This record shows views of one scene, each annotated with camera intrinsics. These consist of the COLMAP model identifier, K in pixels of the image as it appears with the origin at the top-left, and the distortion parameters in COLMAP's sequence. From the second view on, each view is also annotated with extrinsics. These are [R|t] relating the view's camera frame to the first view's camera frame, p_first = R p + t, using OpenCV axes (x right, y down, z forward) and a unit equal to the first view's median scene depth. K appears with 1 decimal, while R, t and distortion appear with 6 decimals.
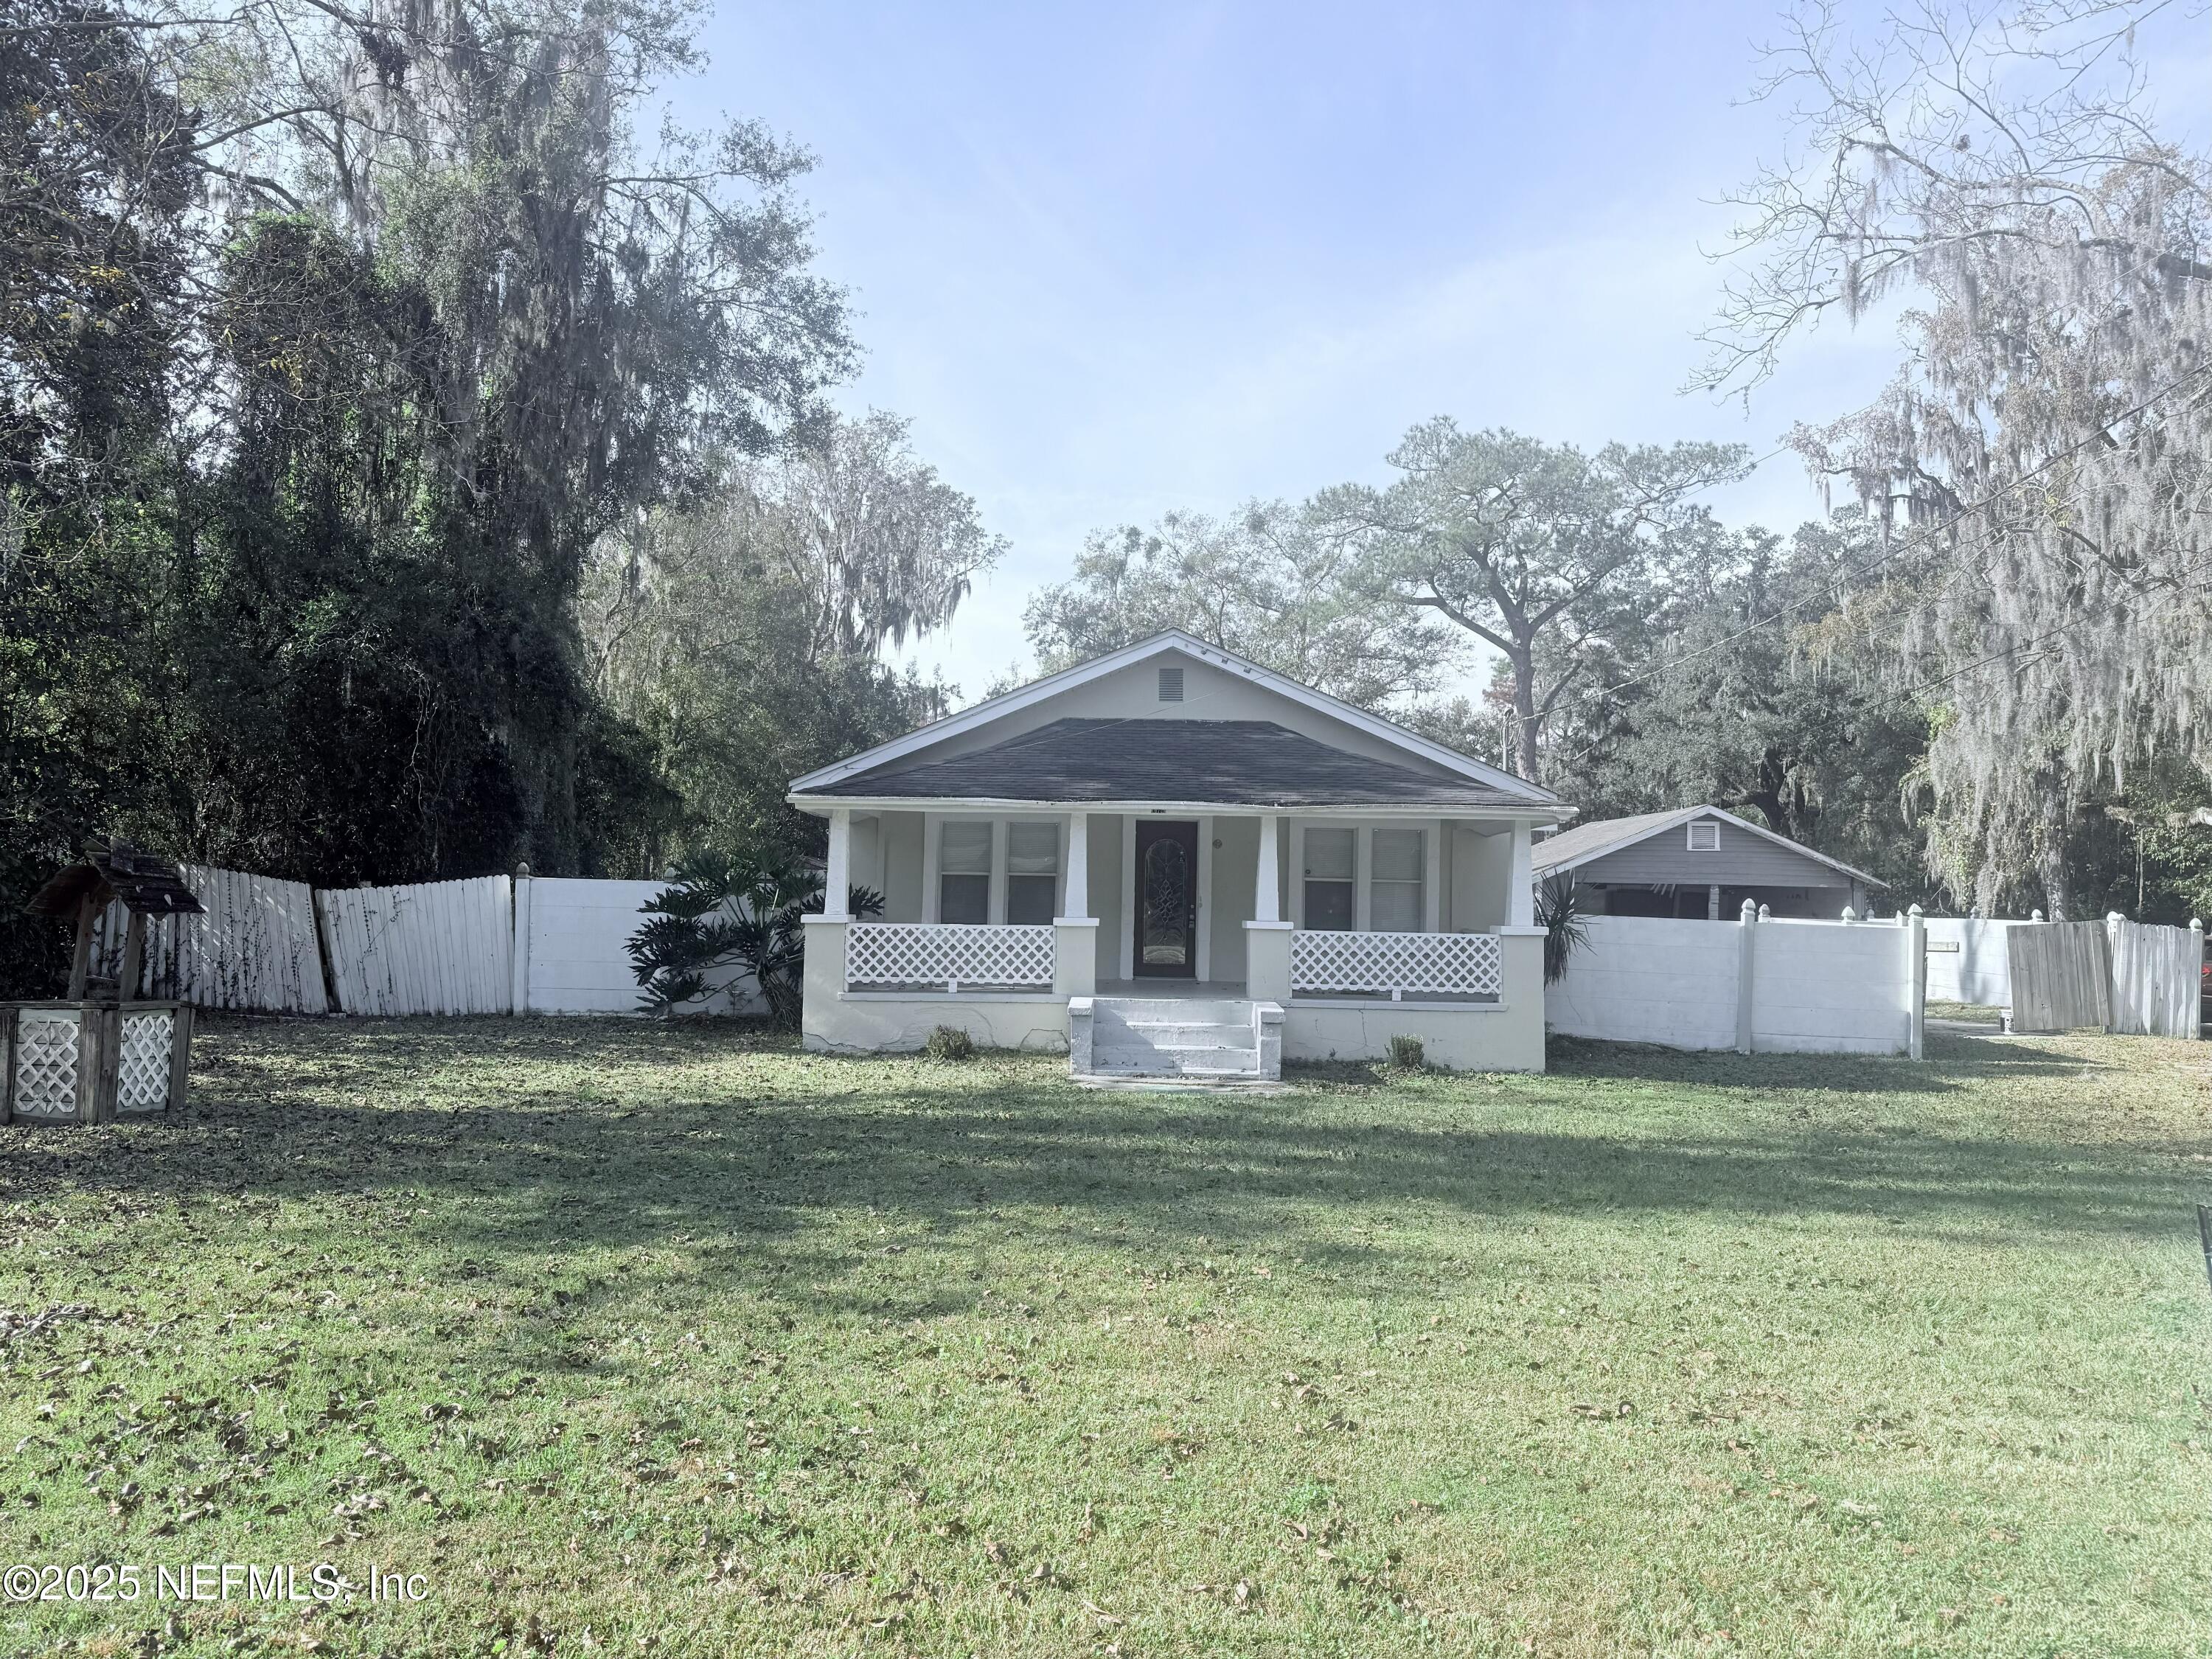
lens RADIAL K [[1578.8, 0, 1093.9], [0, 1578.8, 846.5], [0, 0, 1]] dist [0.044606, -0.033730]
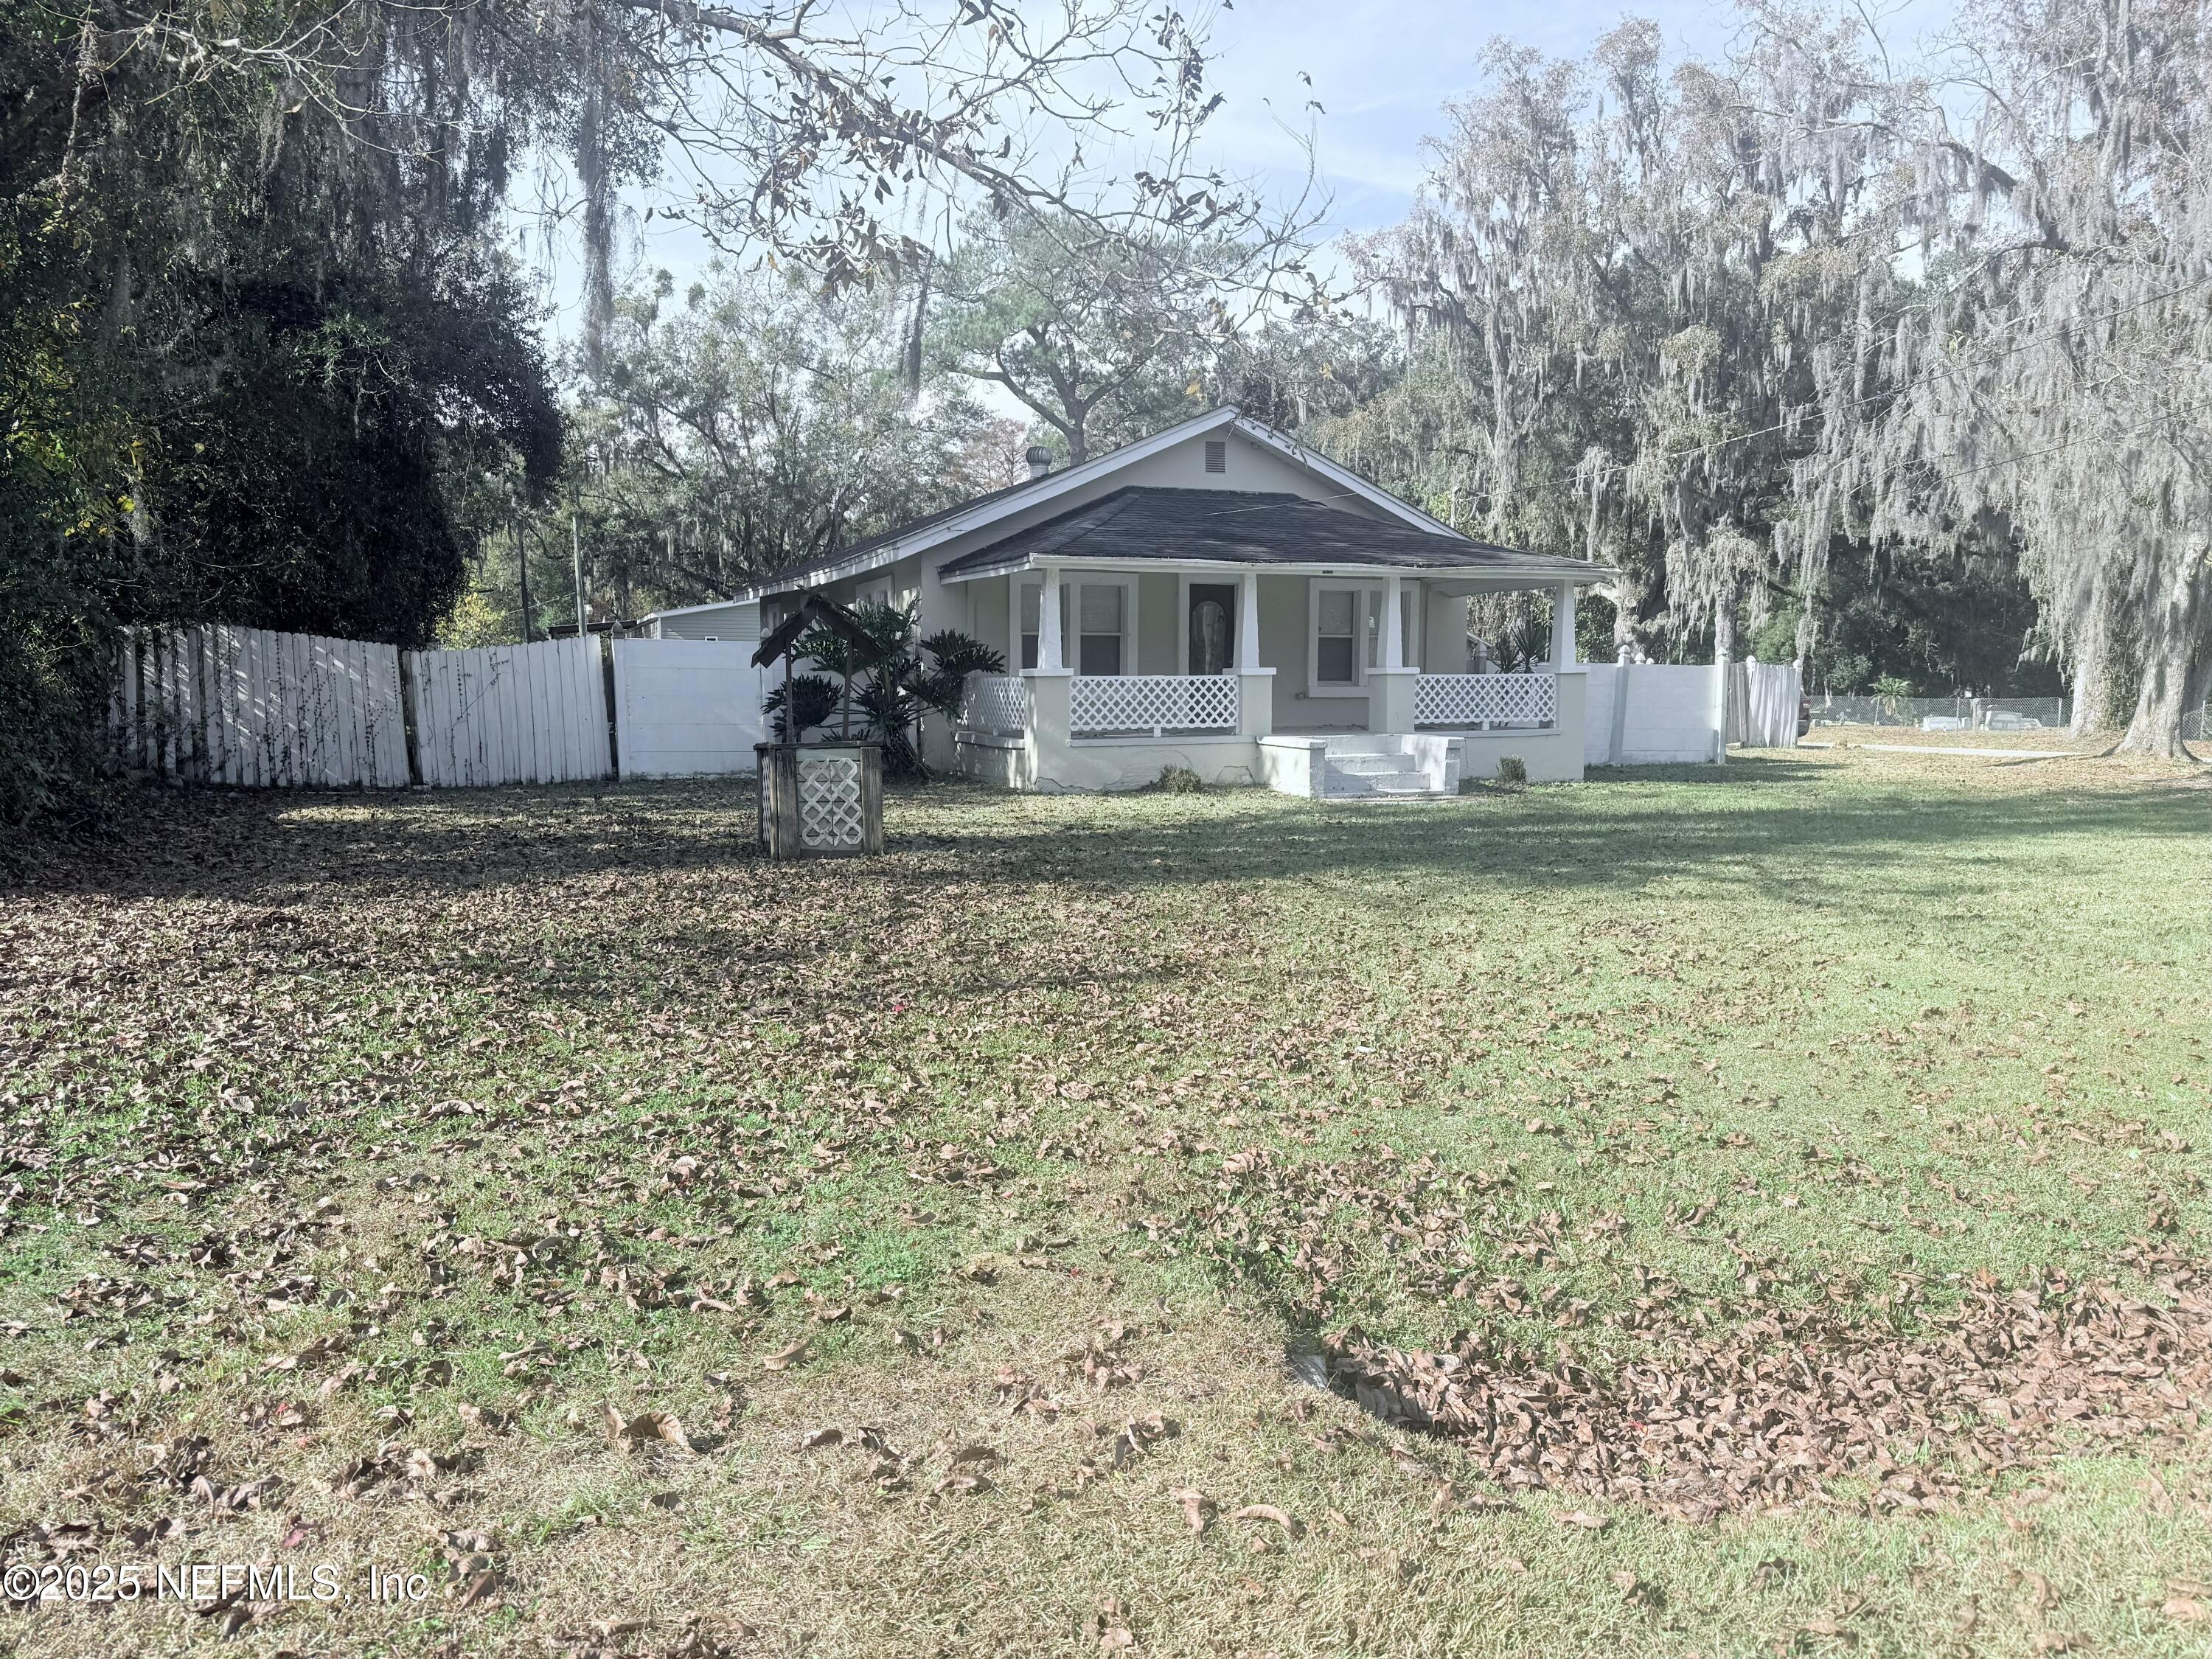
lens RADIAL K [[1578.8, 0, 1083.7], [0, 1578.8, 863.0], [0, 0, 1]] dist [0.044606, -0.033730]
pose [[0.920869, -0.062765, 0.384787, -0.477808], [0.004845, 0.988722, 0.149684, 0.011591], [-0.389843, -0.135975, 0.910787, -0.007677]]
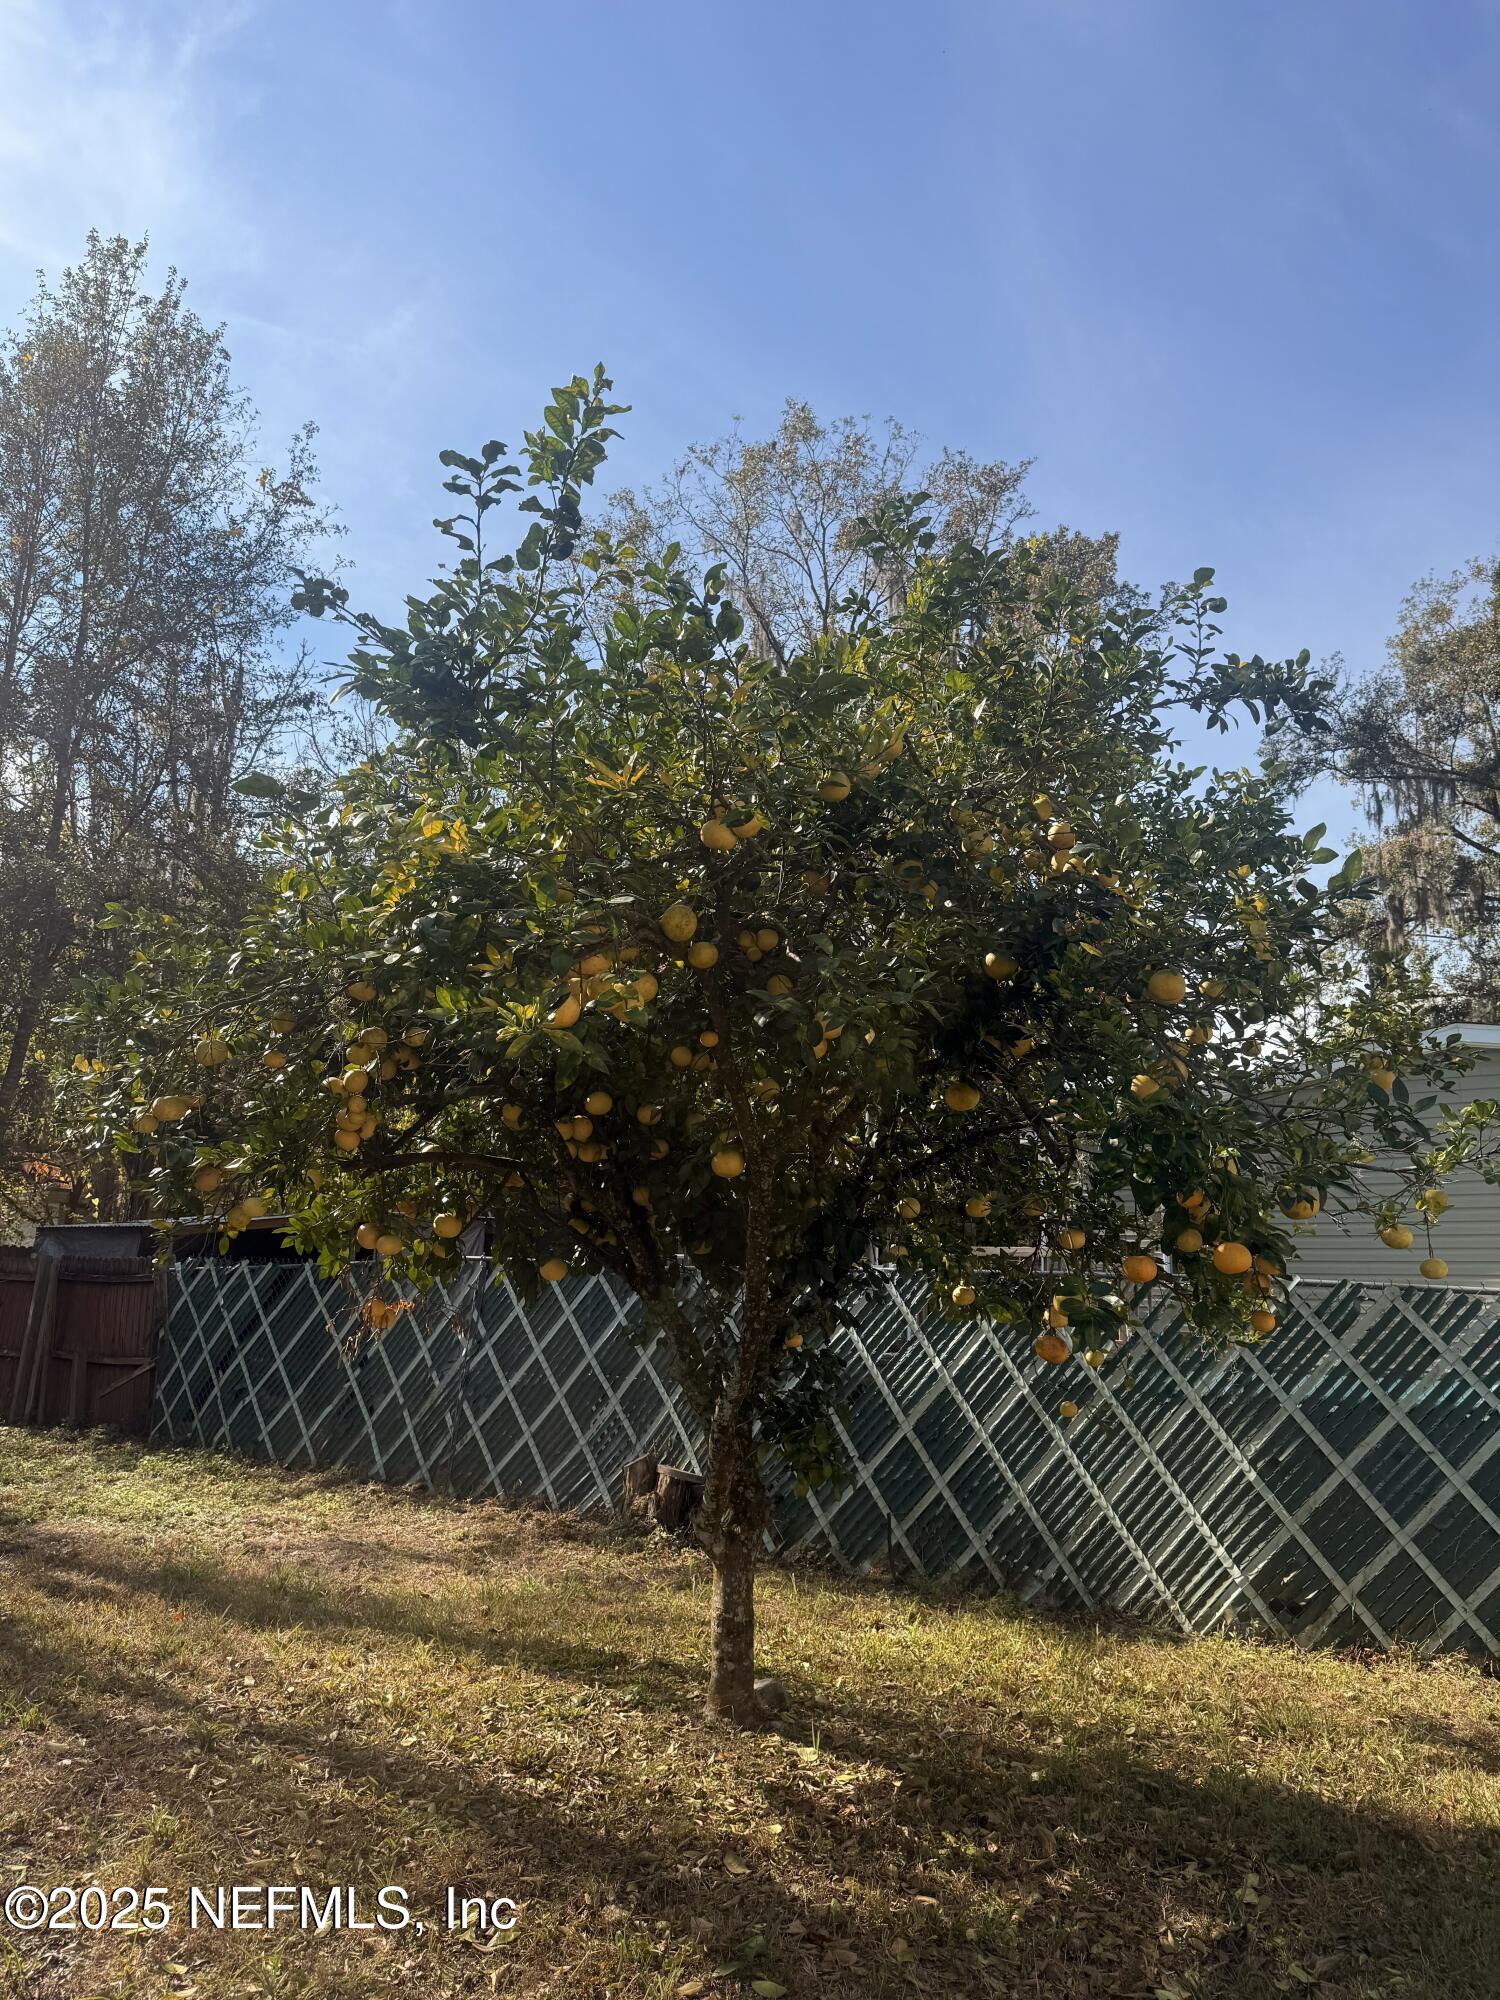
lens RADIAL K [[1427.5, 0, 743.1], [0, 1427.5, 1012.6], [0, 0, 1]] dist [0.044606, -0.033730]
pose [[0.827899, -0.099663, -0.551952, 0.230982], [0.001310, 0.984427, -0.175788, 0.073462], [0.560876, 0.144811, 0.815137, 1.853710]]
